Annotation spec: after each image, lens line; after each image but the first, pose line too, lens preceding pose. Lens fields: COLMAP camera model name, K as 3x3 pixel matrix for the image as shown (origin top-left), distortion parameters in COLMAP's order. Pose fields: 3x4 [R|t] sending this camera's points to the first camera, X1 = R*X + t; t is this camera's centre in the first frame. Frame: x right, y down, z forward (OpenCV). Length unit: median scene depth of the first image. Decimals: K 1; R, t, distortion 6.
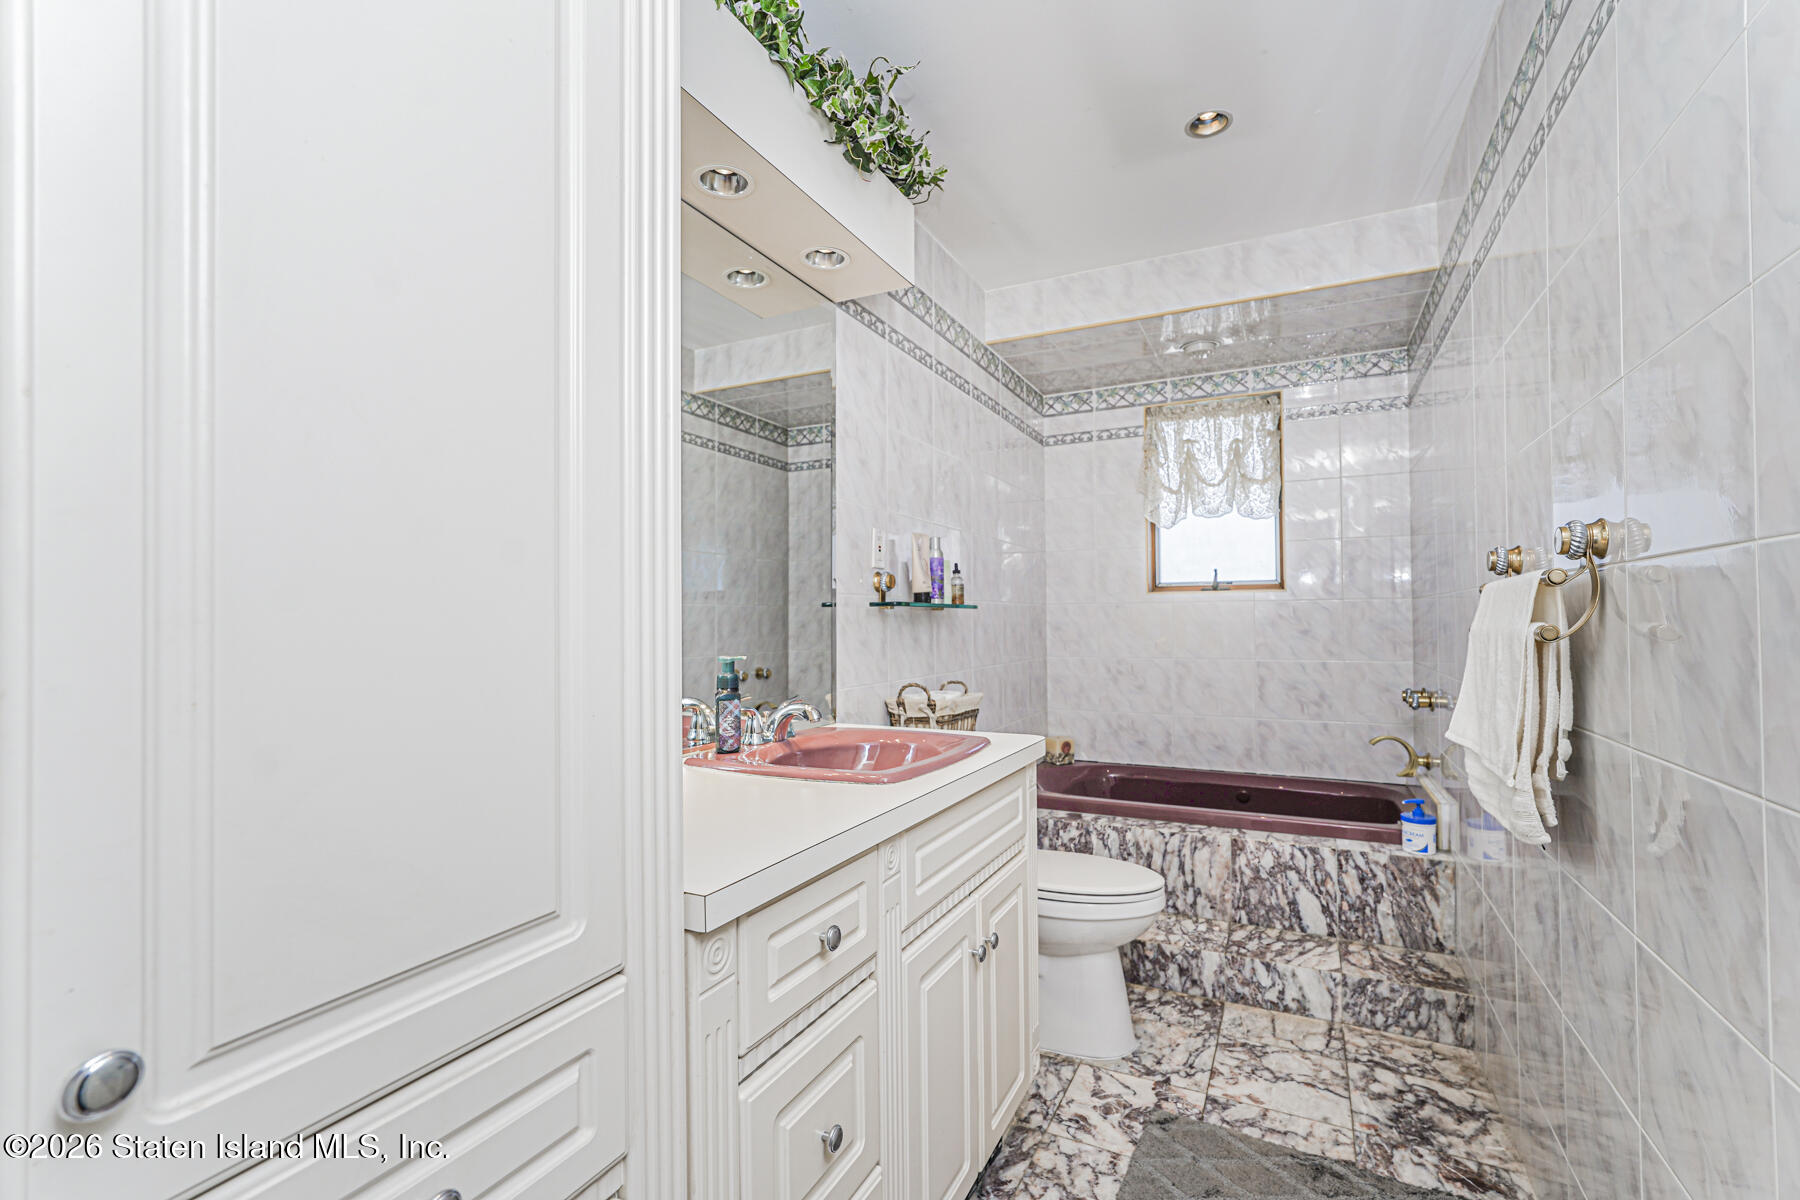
lens RADIAL K [[795.3, 0, 904.1], [0, 795.3, 605.3], [0, 0, 1]] dist [-0.017544, 0.012373]
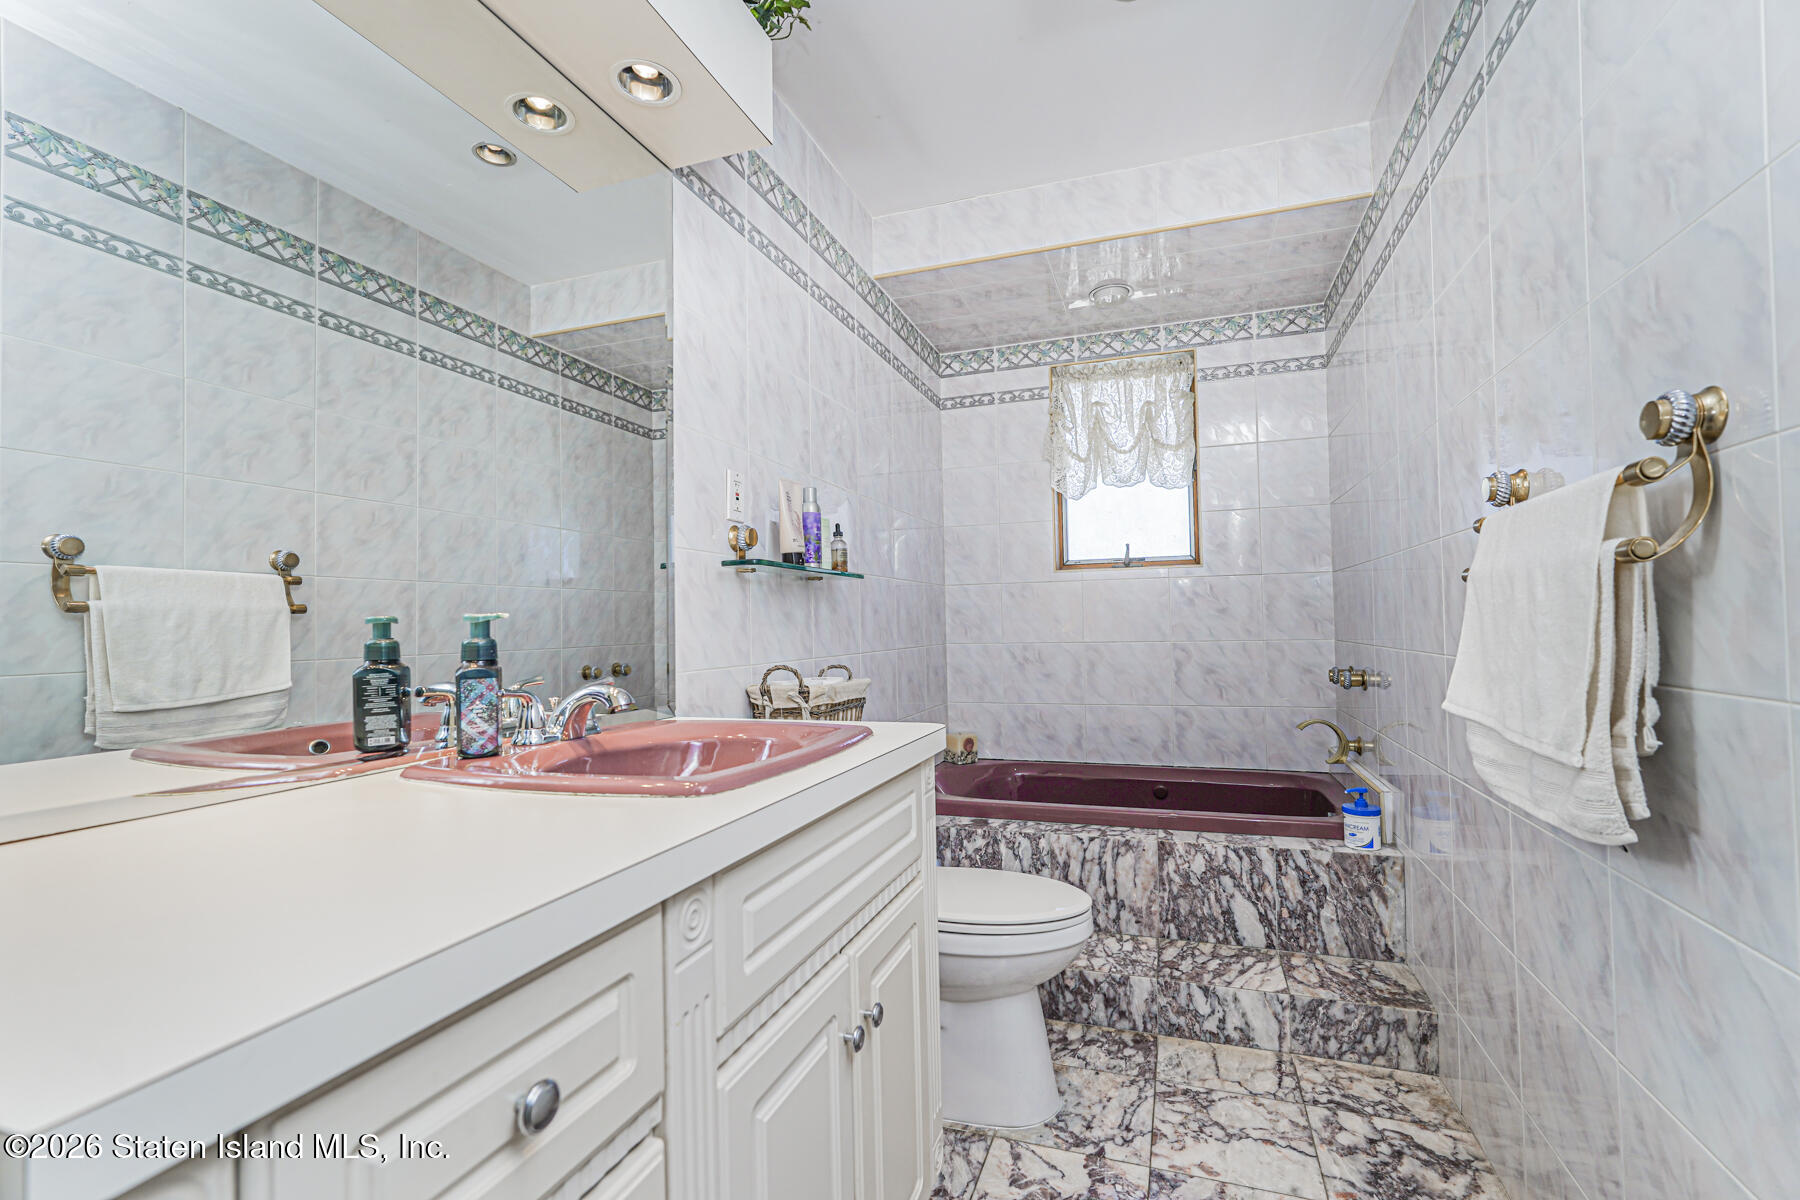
lens RADIAL K [[795.3, 0, 904.1], [0, 795.3, 605.3], [0, 0, 1]] dist [-0.017544, 0.012373]
pose [[0.992027, -0.008818, 0.125714, 0.031516], [0.009674, 0.999934, -0.006201, 0.040657], [-0.125651, 0.007367, 0.992047, 0.181676]]
